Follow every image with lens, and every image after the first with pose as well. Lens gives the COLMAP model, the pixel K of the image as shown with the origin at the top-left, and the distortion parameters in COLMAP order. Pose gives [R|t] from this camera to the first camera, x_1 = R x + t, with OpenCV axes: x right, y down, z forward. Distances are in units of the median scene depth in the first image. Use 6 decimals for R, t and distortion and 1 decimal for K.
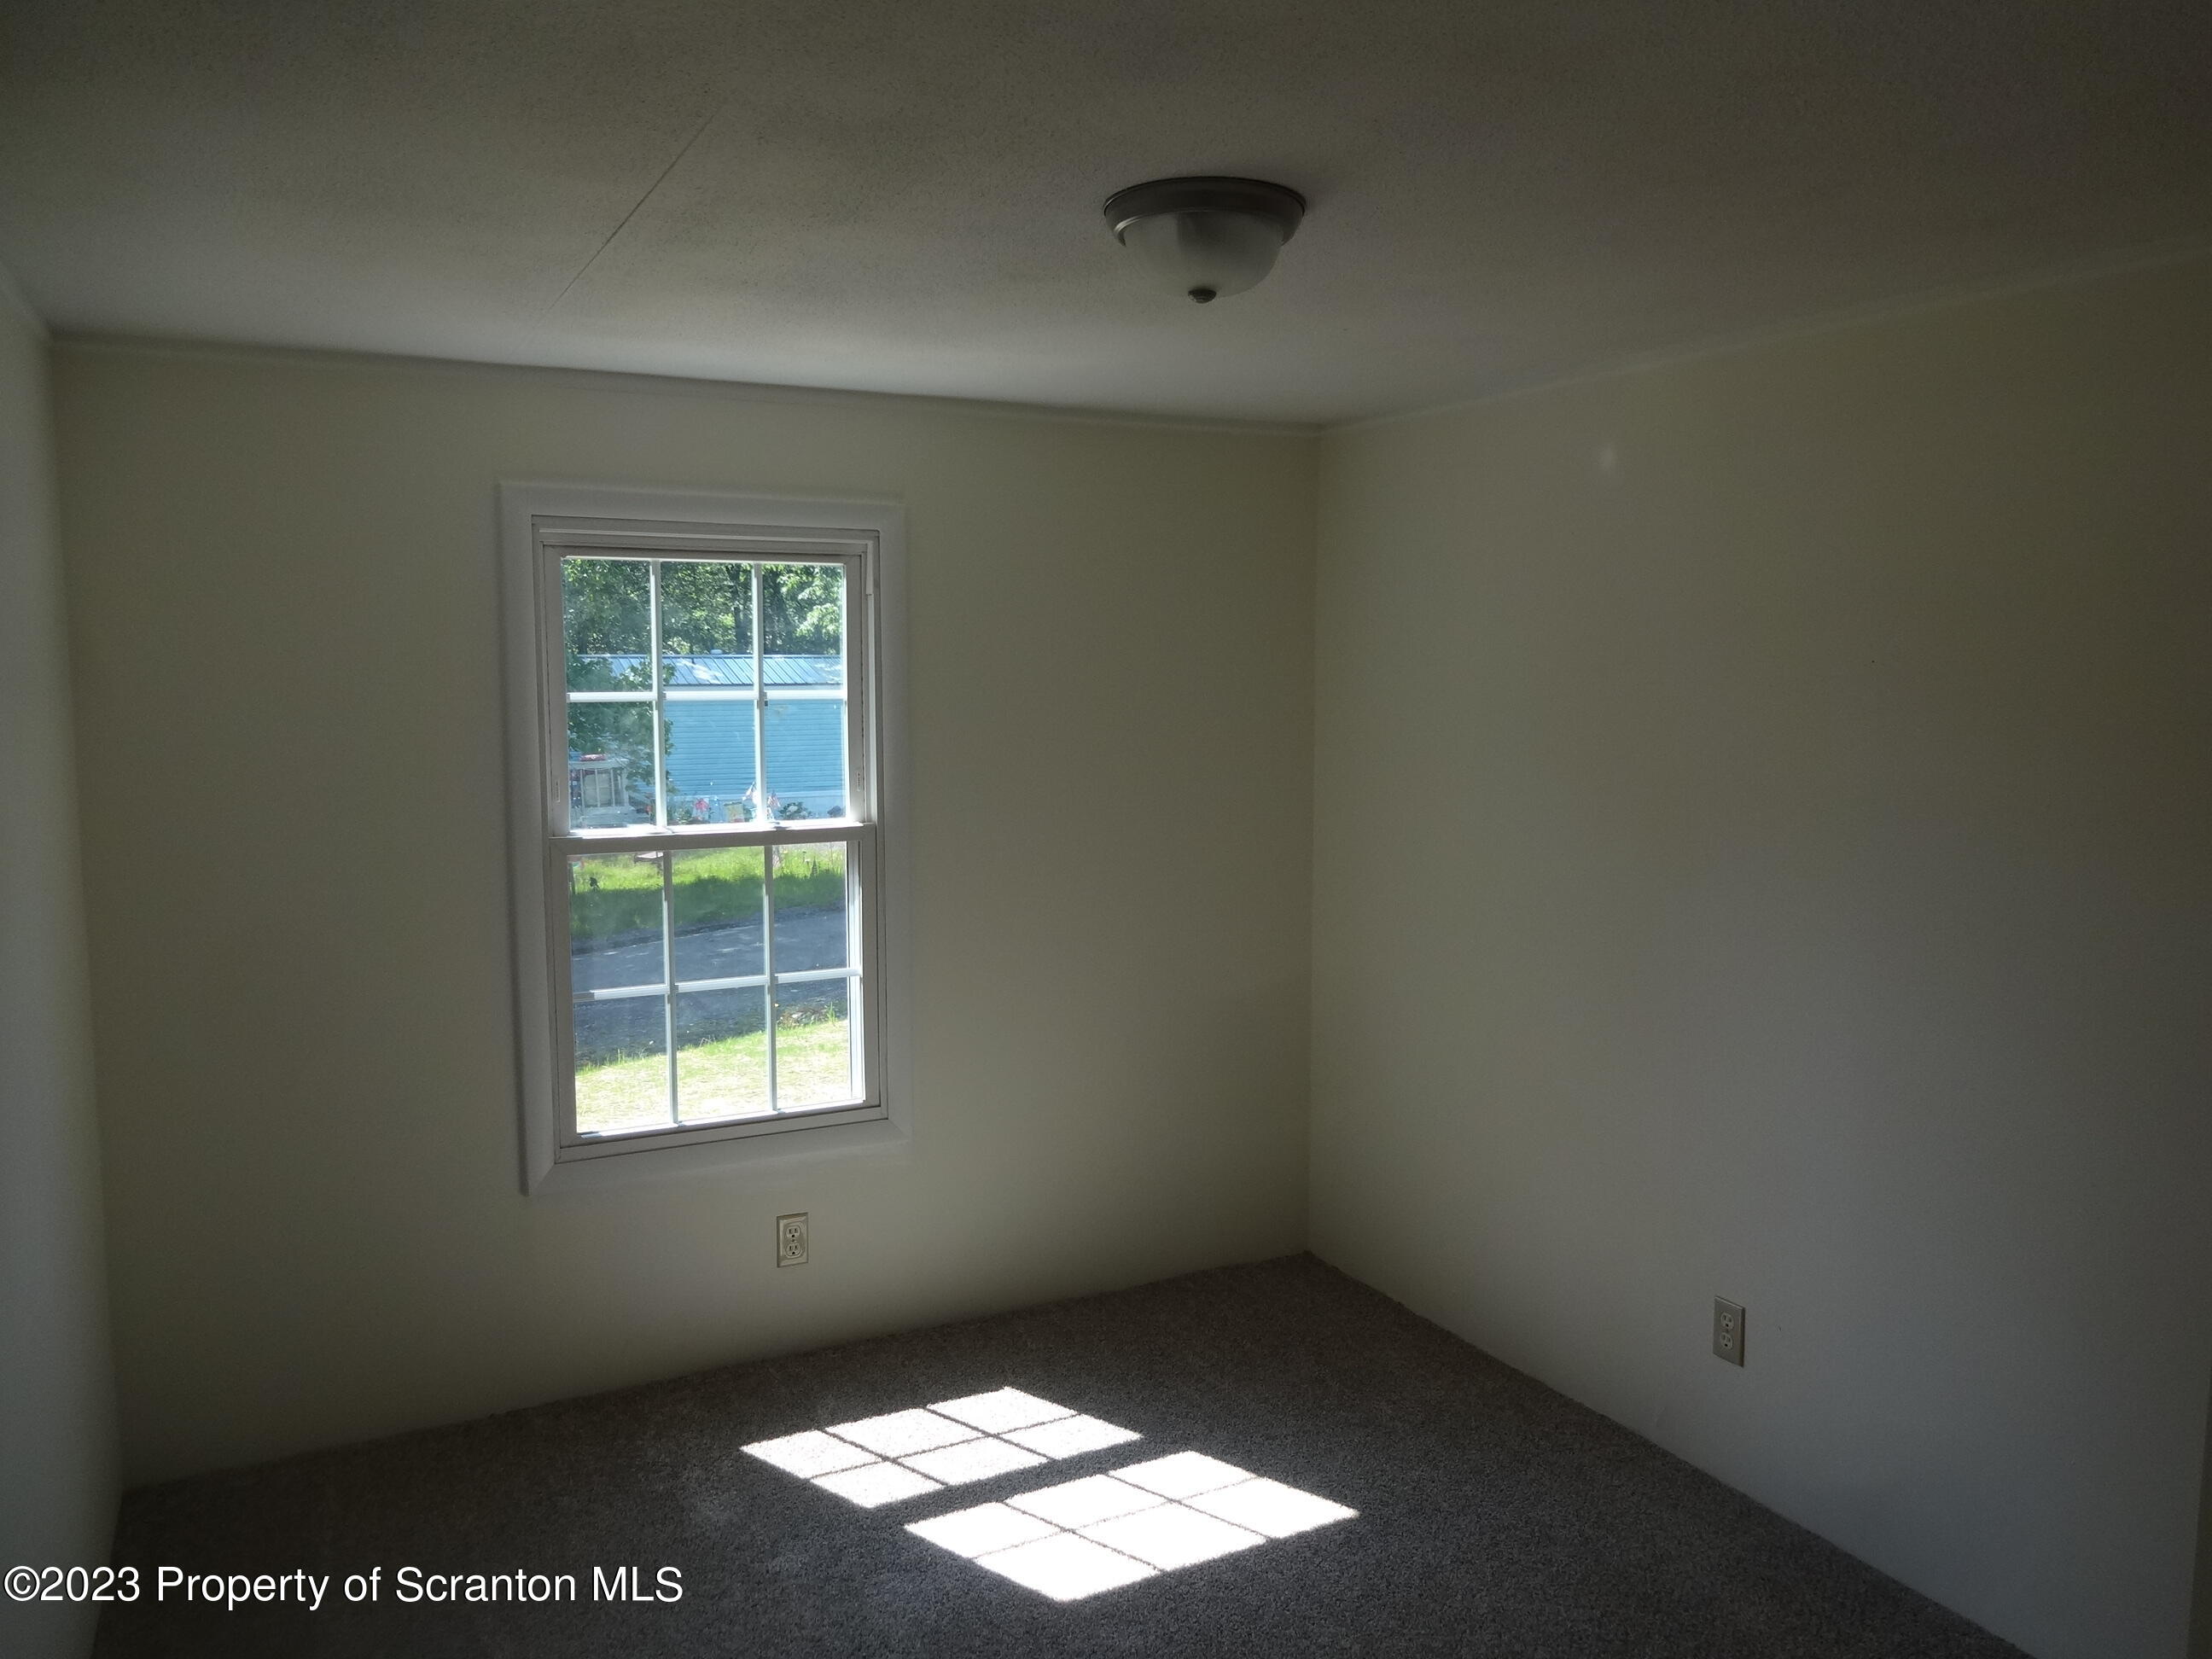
lens RADIAL K [[1619.0, 0, 1102.7], [0, 1619.0, 823.0], [0, 0, 1]] dist [-0.007206, 0.005621]
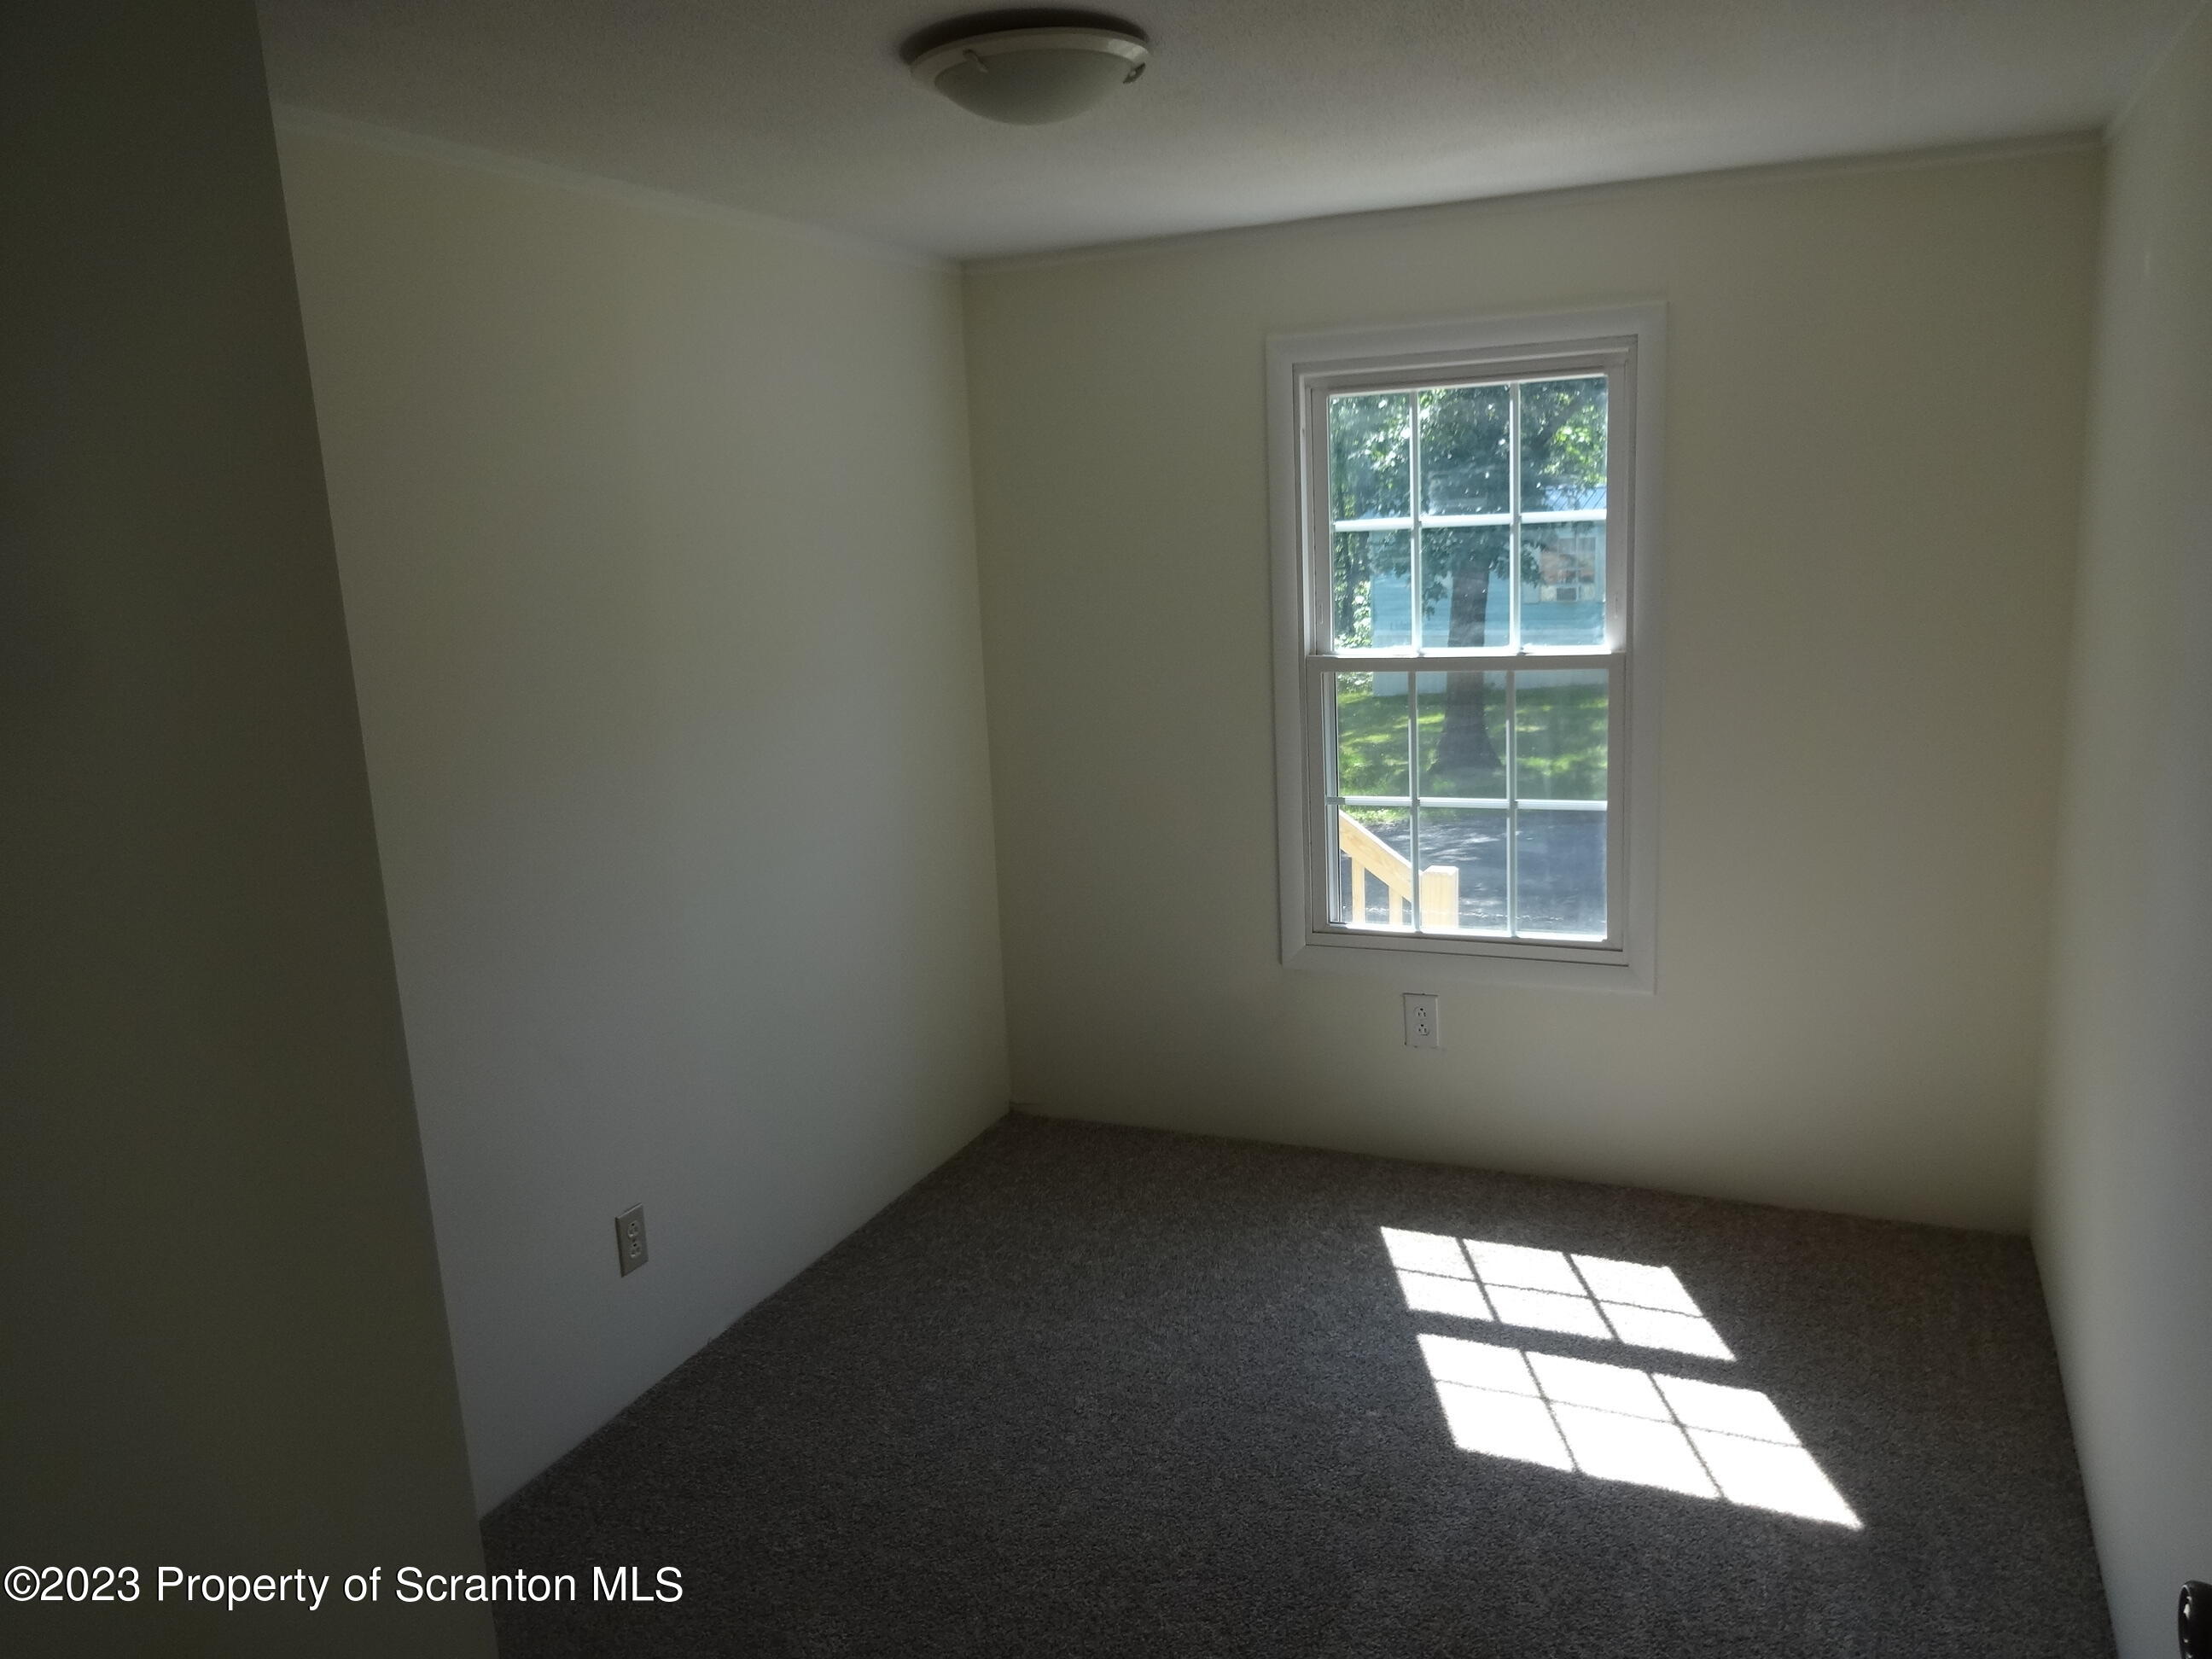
lens RADIAL K [[1619.0, 0, 1102.9], [0, 1619.0, 837.5], [0, 0, 1]] dist [-0.007206, 0.005621]
pose [[0.598957, 0.121845, -0.791457, 0.477018], [-0.029395, 0.991036, 0.130325, -0.007371], [0.800242, -0.054794, 0.597169, 0.212302]]
